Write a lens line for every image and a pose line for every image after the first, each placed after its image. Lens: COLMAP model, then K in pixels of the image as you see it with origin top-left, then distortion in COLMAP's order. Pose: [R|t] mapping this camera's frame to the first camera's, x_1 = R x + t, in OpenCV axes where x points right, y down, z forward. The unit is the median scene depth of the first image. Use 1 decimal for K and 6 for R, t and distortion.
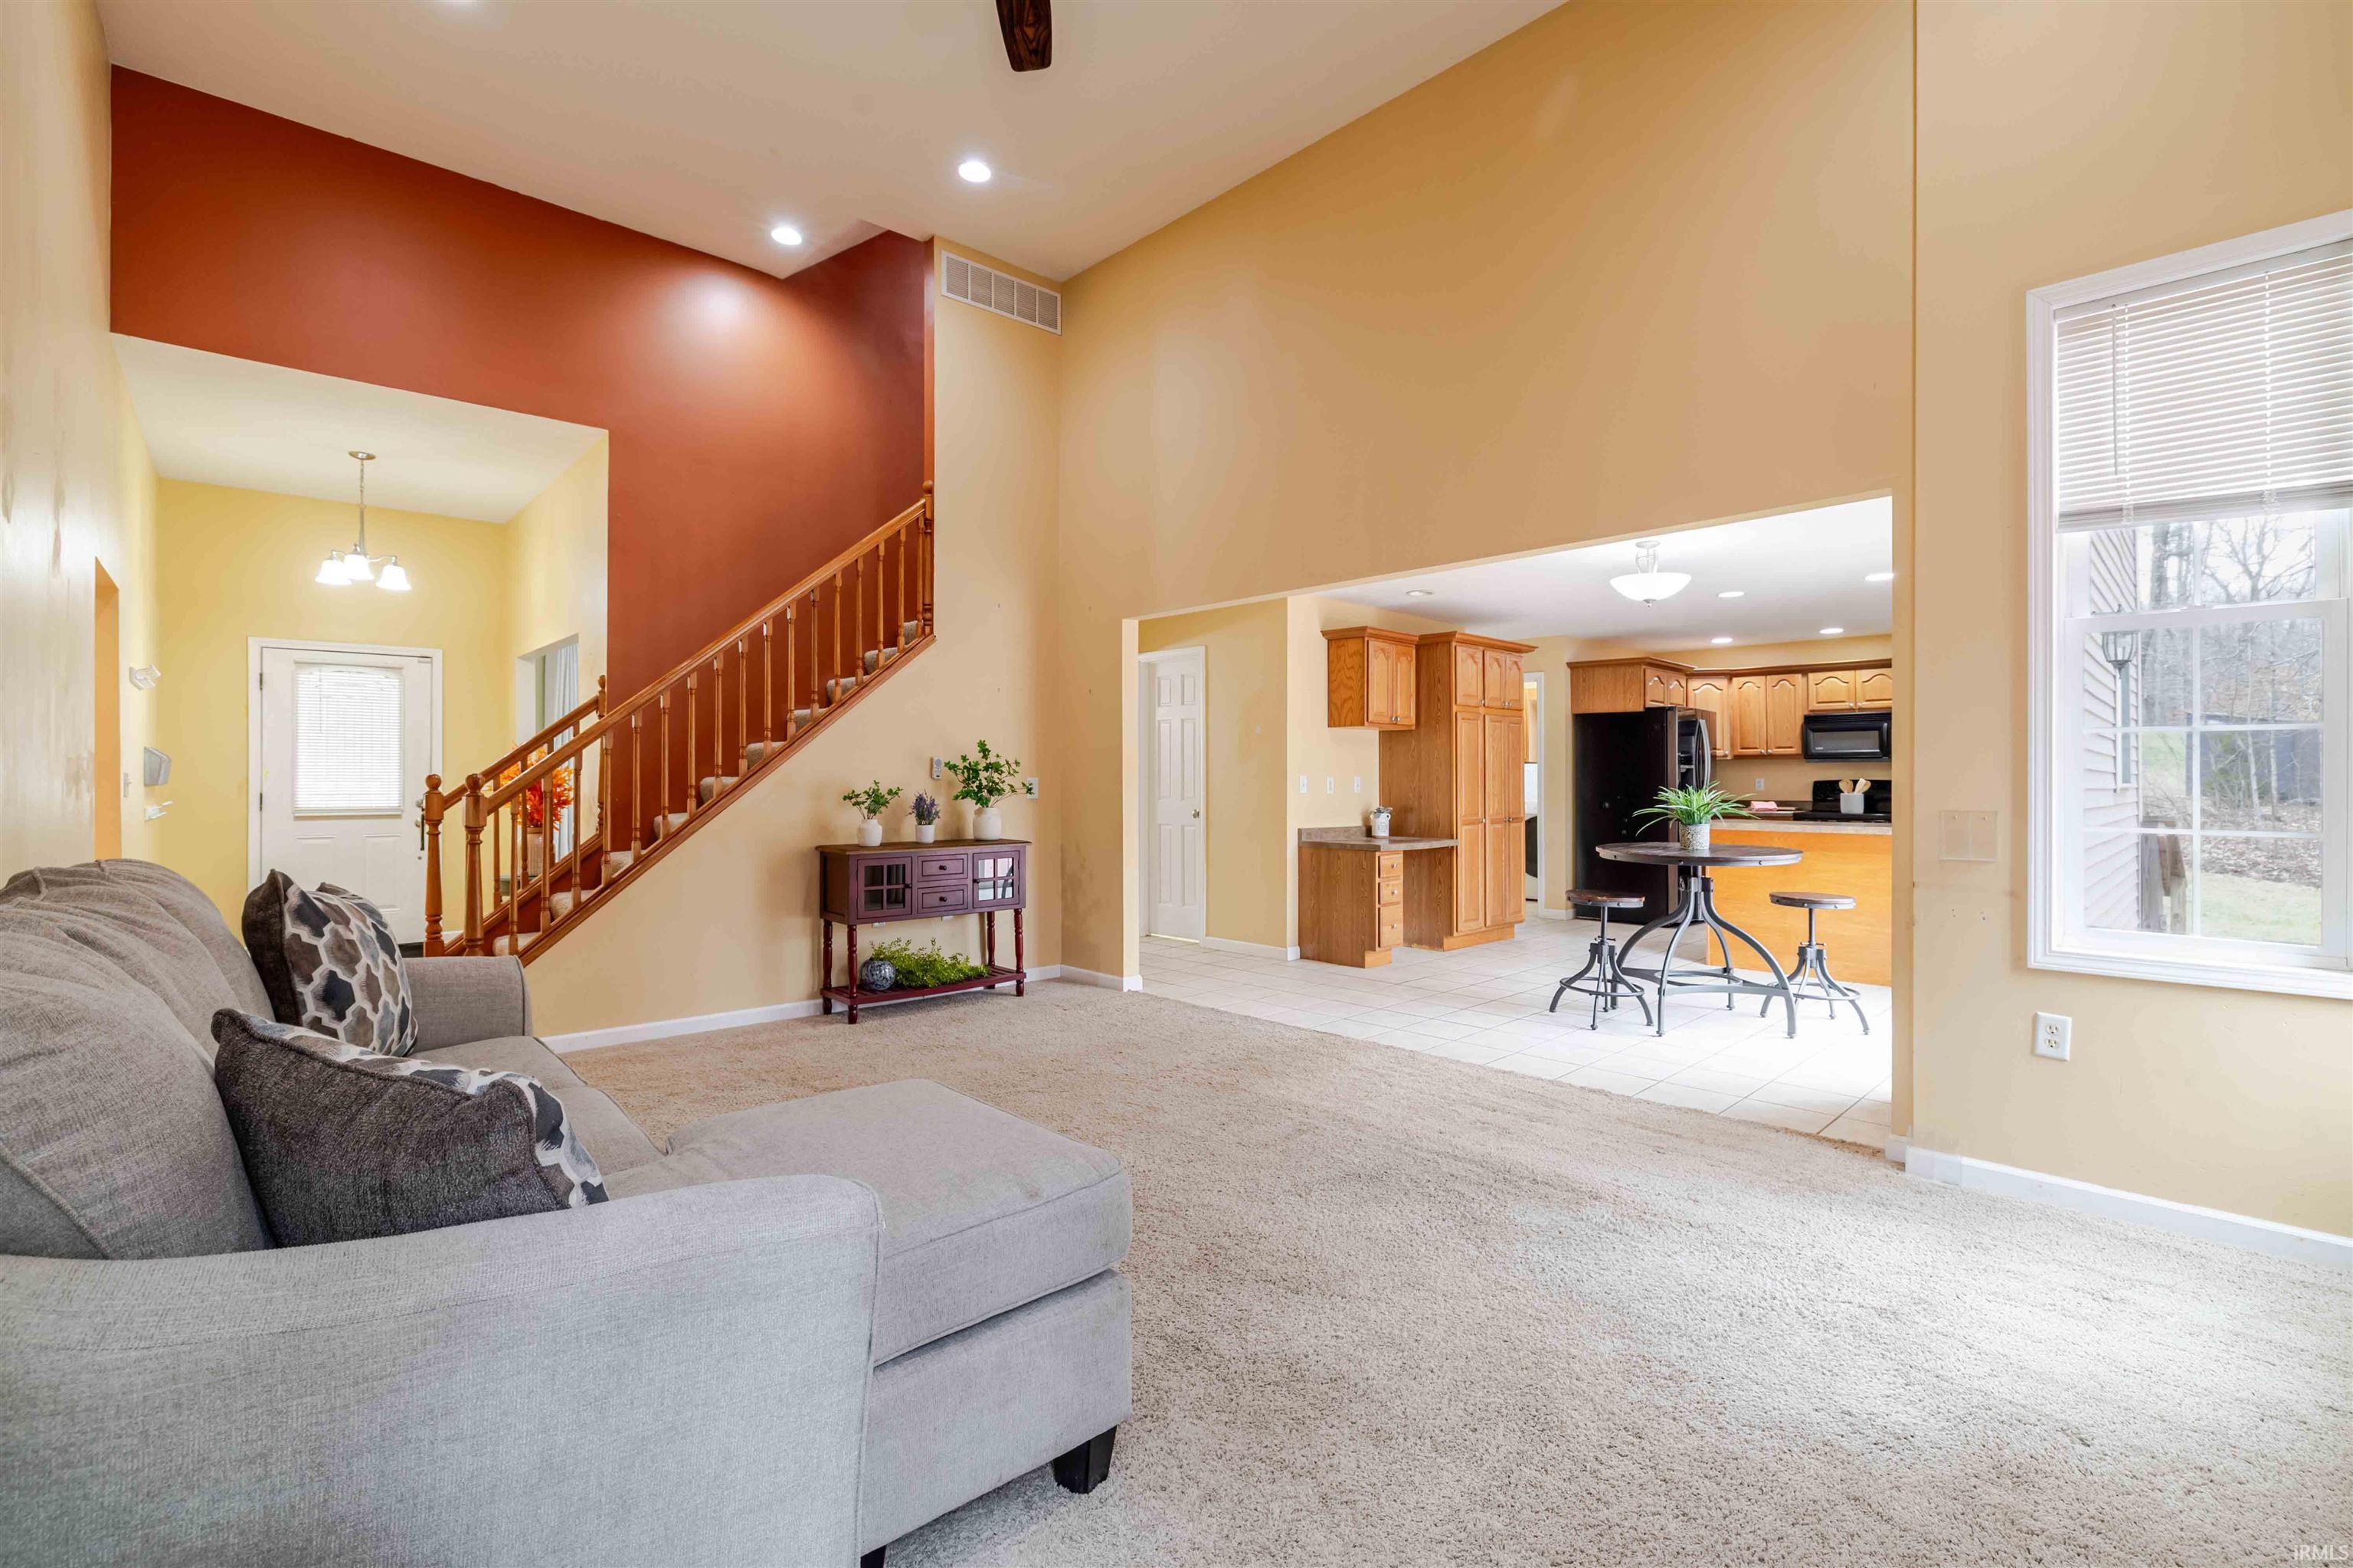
lens RADIAL K [[1052.6, 0, 1184.6], [0, 1052.6, 767.7], [0, 0, 1]] dist [-0.009300, 0.001476]
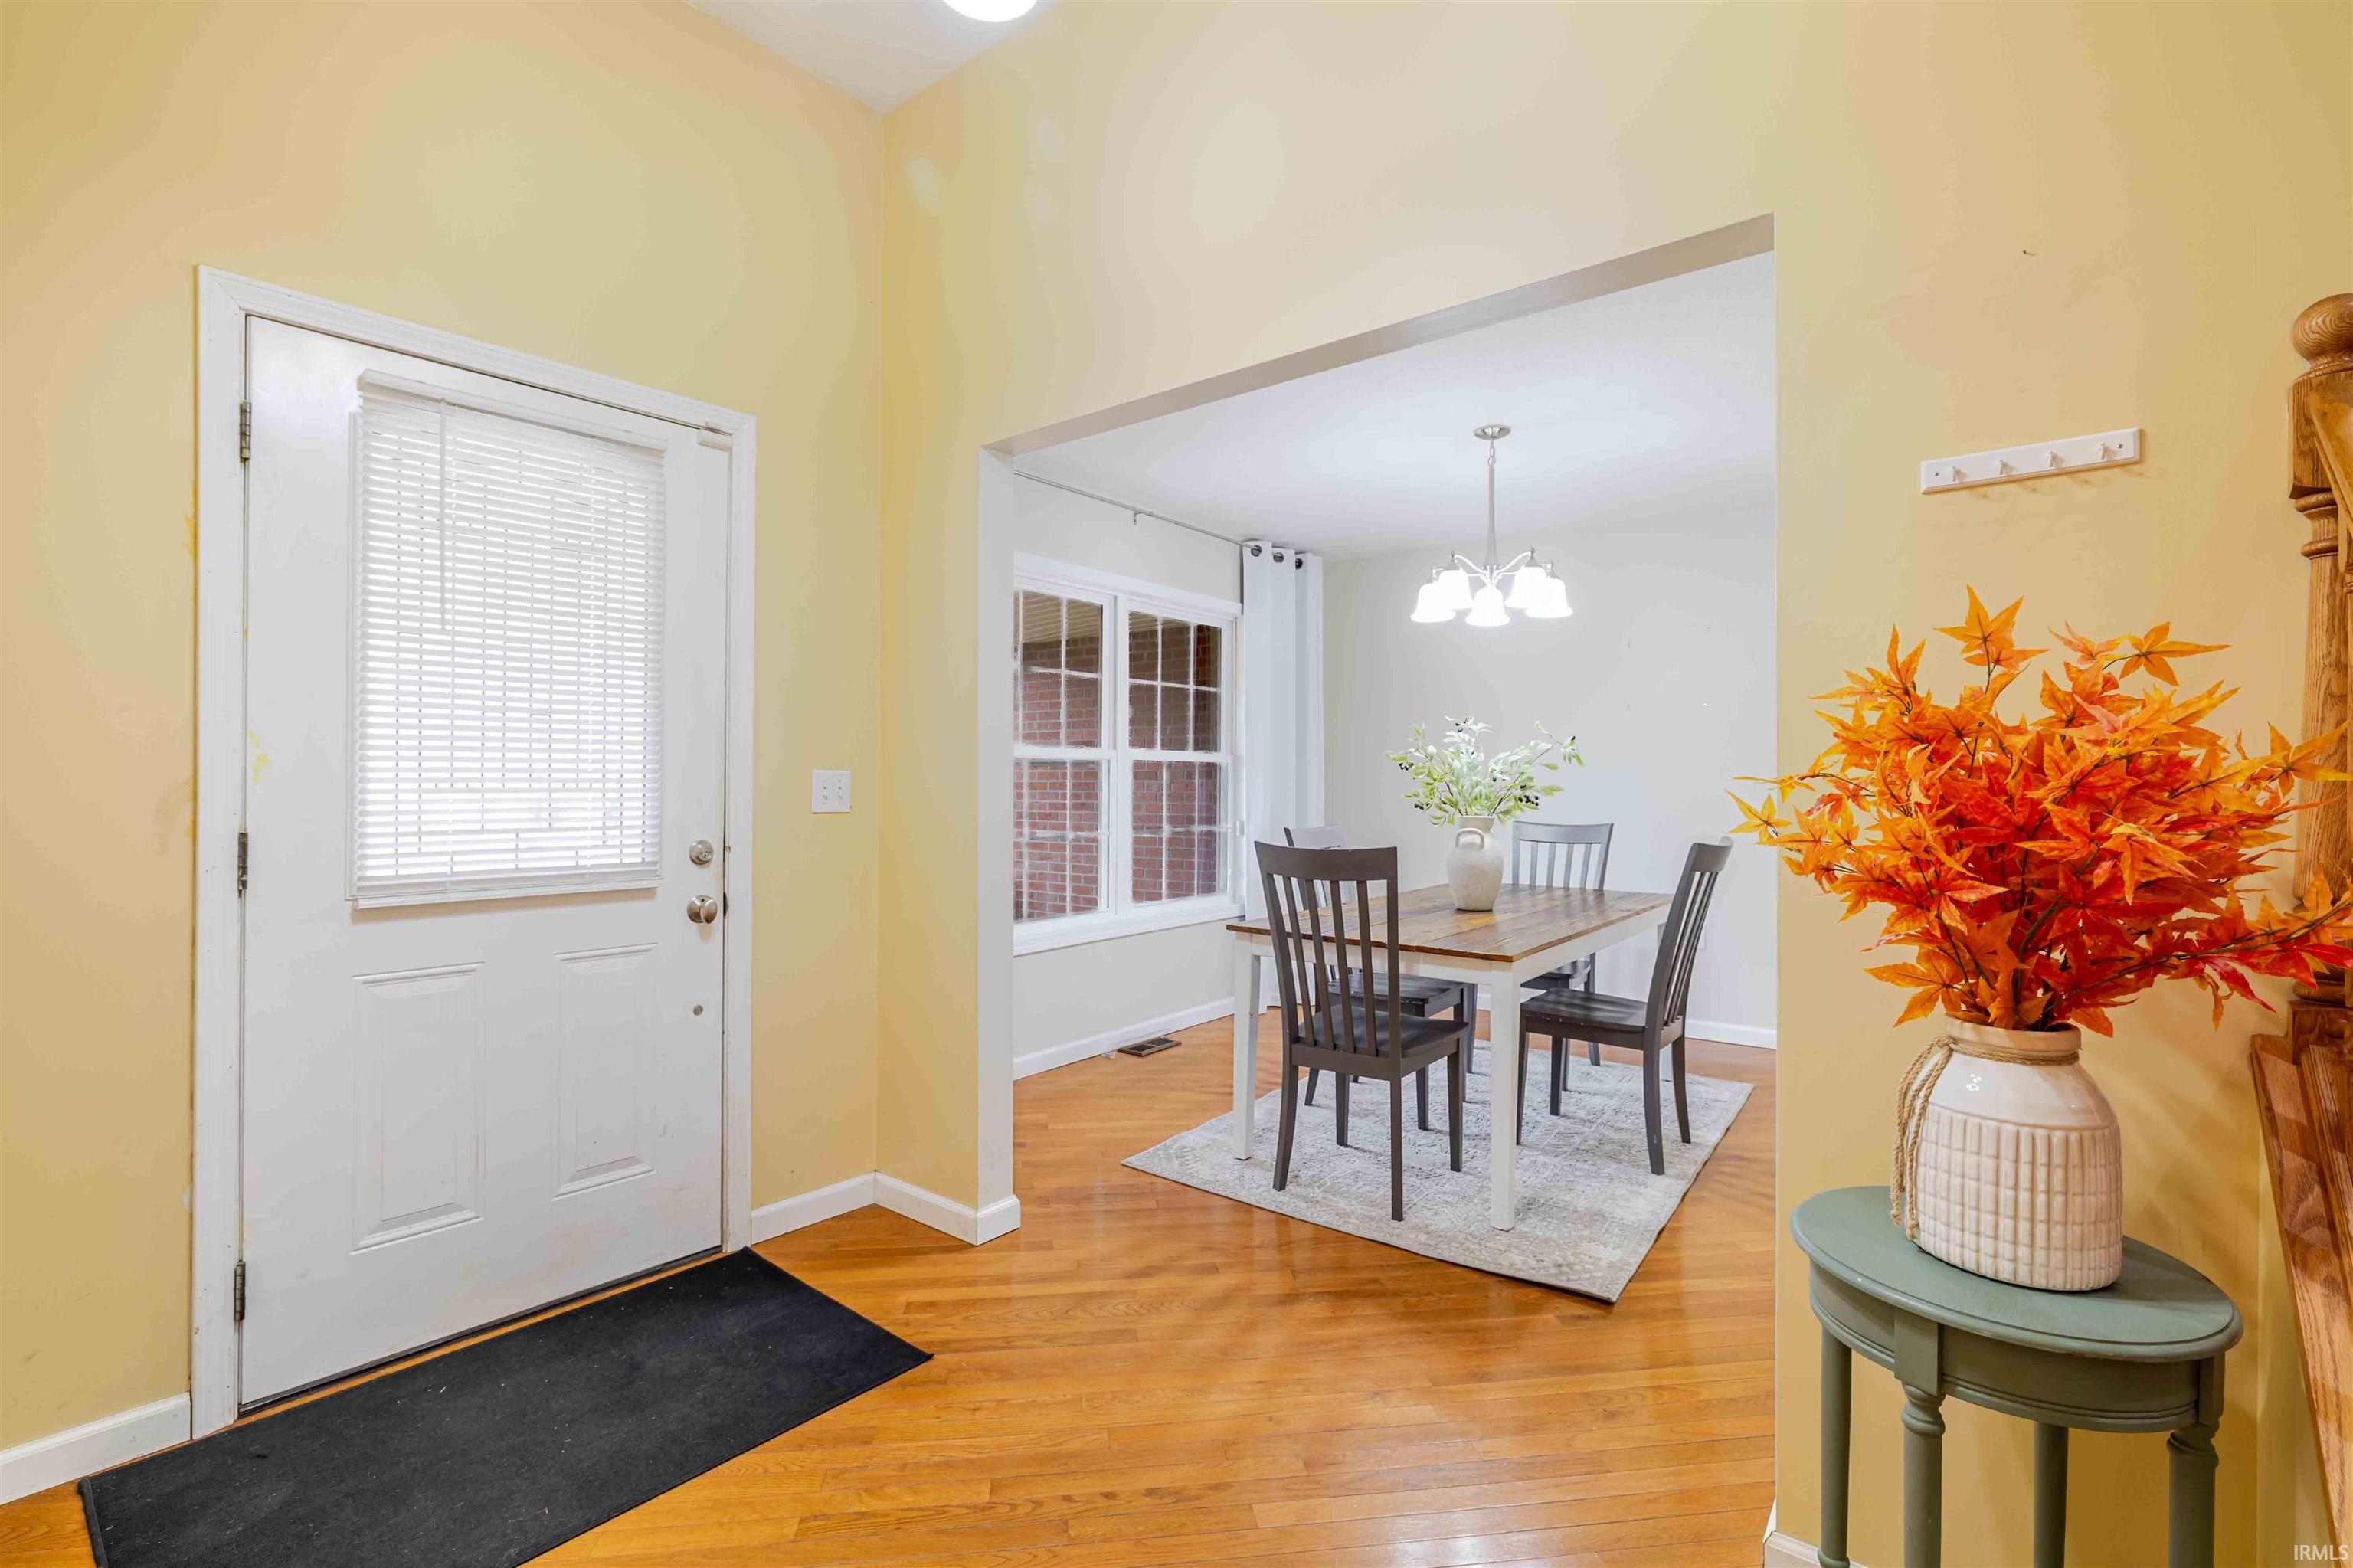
lens RADIAL K [[1052.6, 0, 1181.2], [0, 1052.6, 779.5], [0, 0, 1]] dist [-0.009300, 0.001476]
pose [[0.989379, 0.001797, 0.145350, -0.606355], [-0.003282, 0.999945, 0.009979, 0.005489], [-0.145324, -0.010350, 0.989330, 0.615363]]
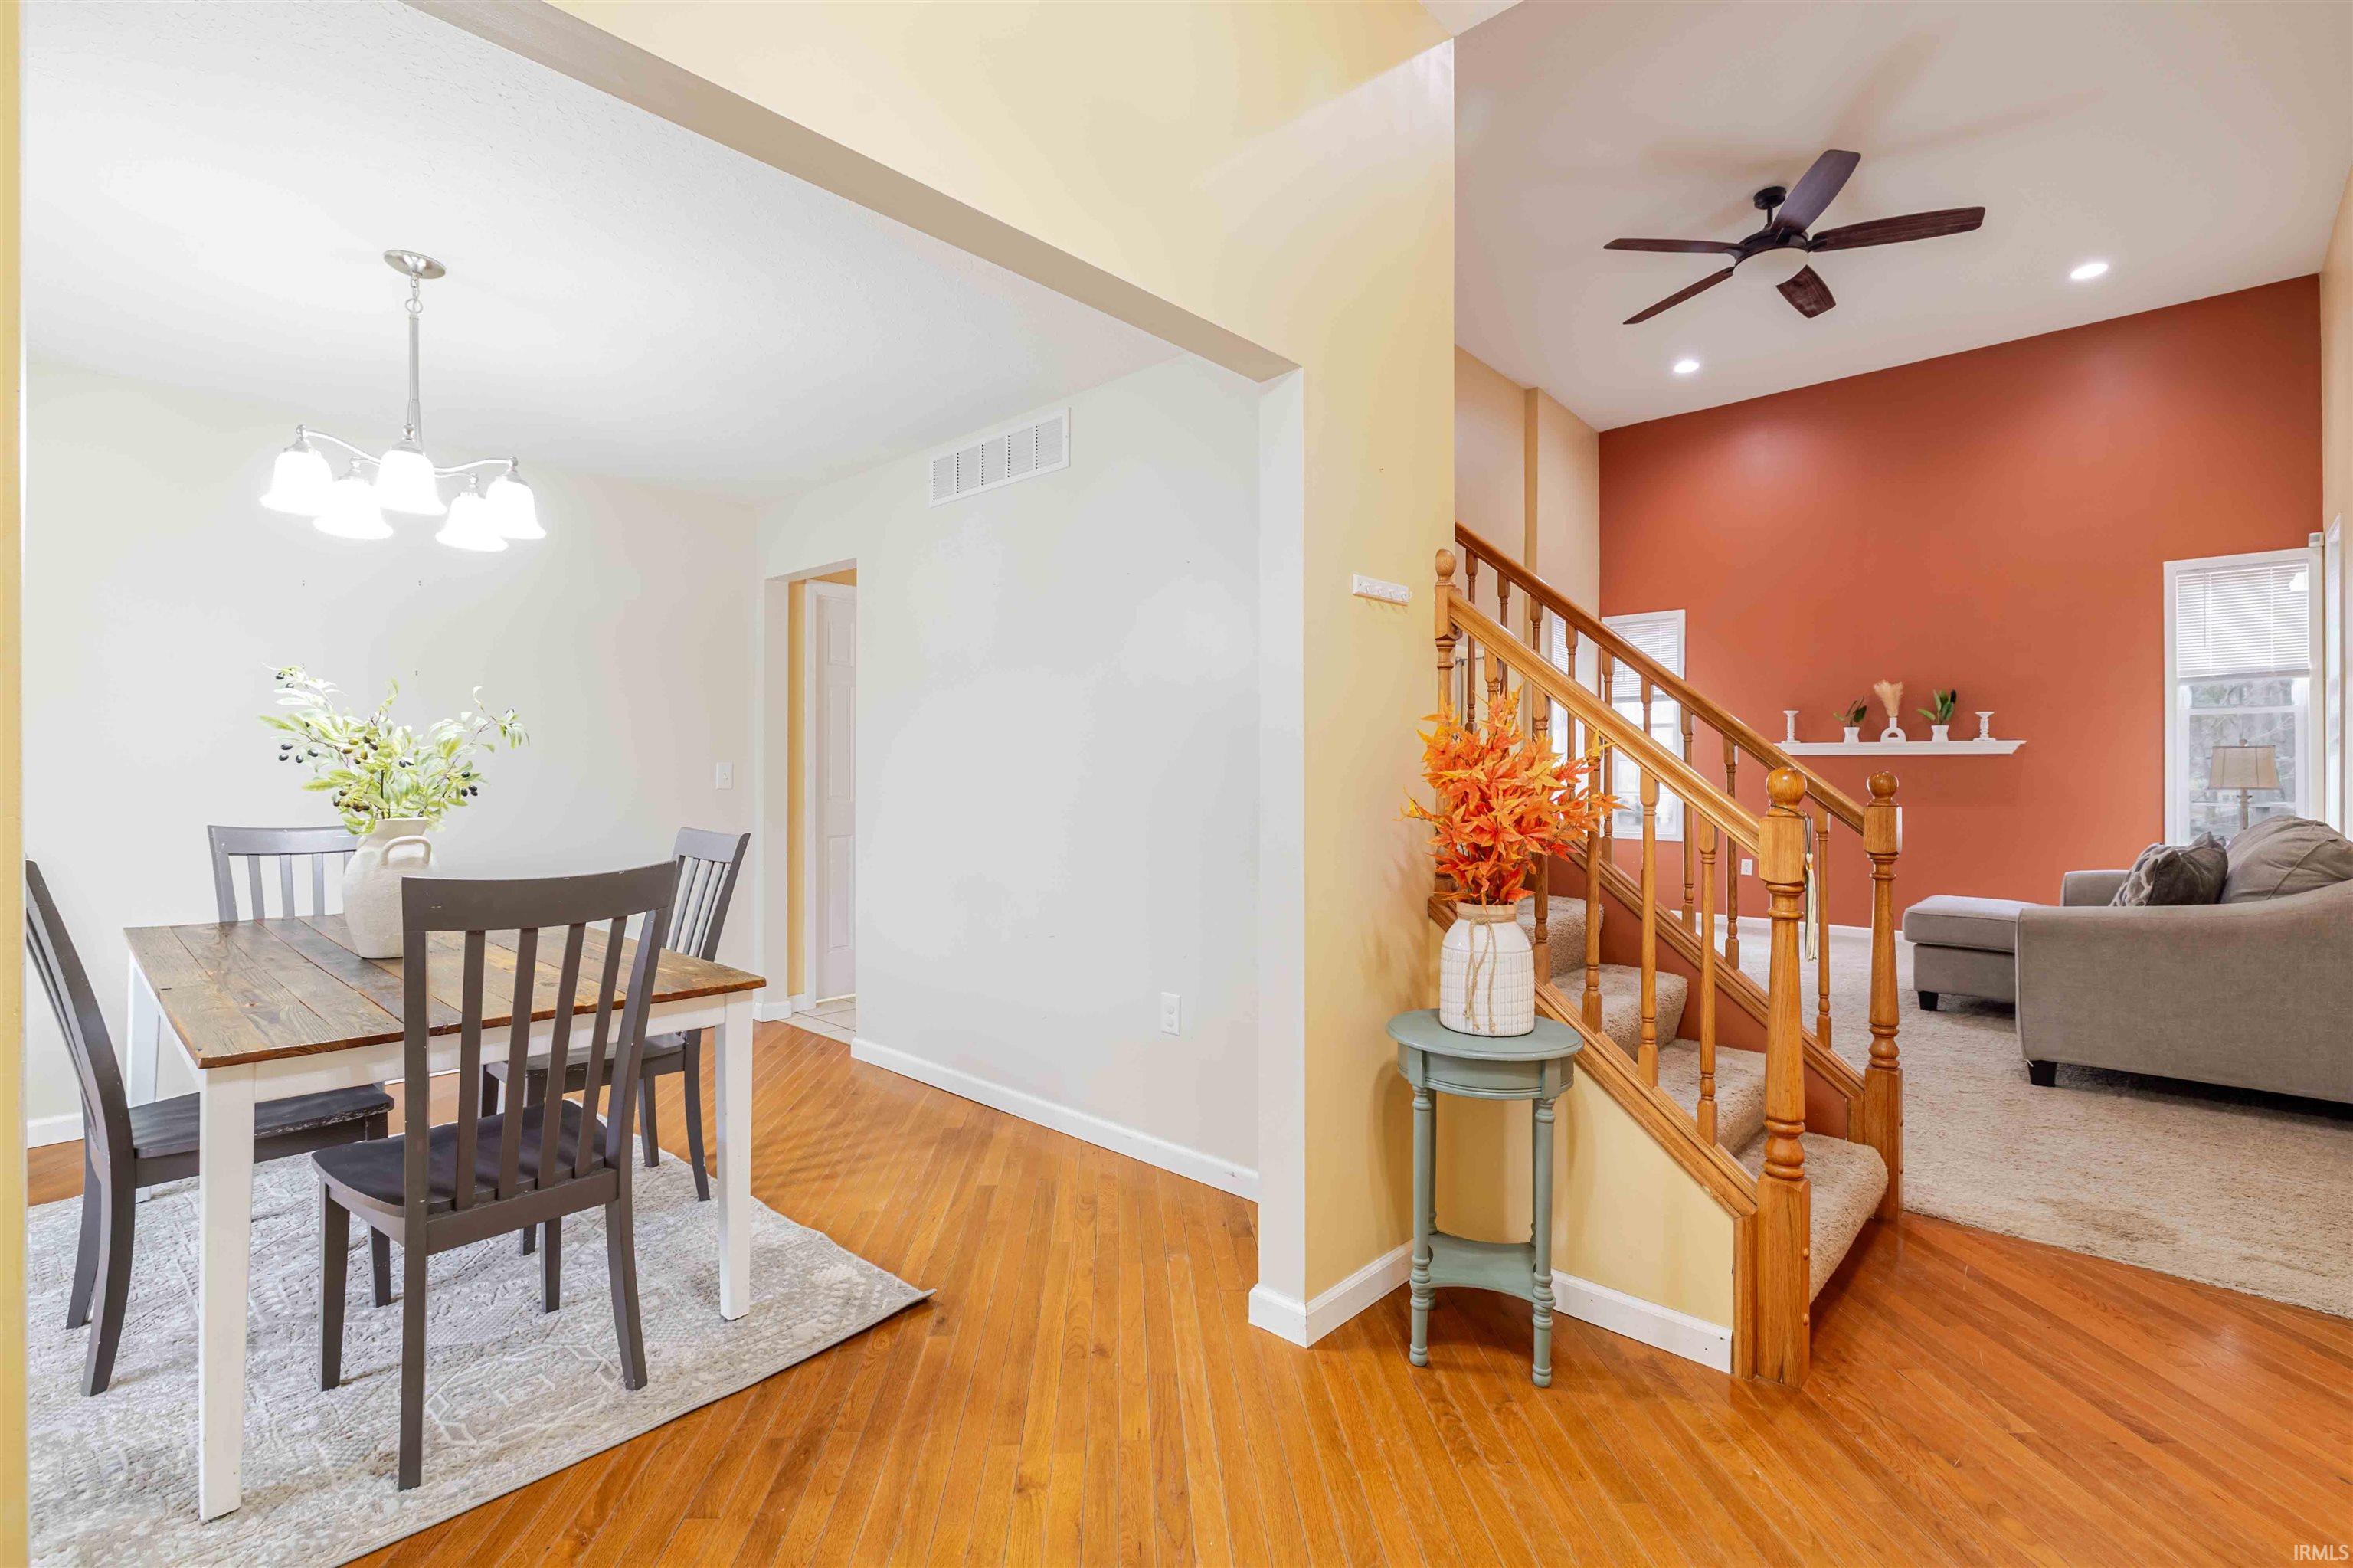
lens RADIAL K [[1052.6, 0, 1169.4], [0, 1052.6, 769.2], [0, 0, 1]] dist [-0.009300, 0.001476]
pose [[-0.070889, 0.001548, 0.997483, -0.752237], [-0.018308, 0.999828, -0.002853, 0.007786], [-0.997316, -0.018464, -0.070849, 0.865707]]
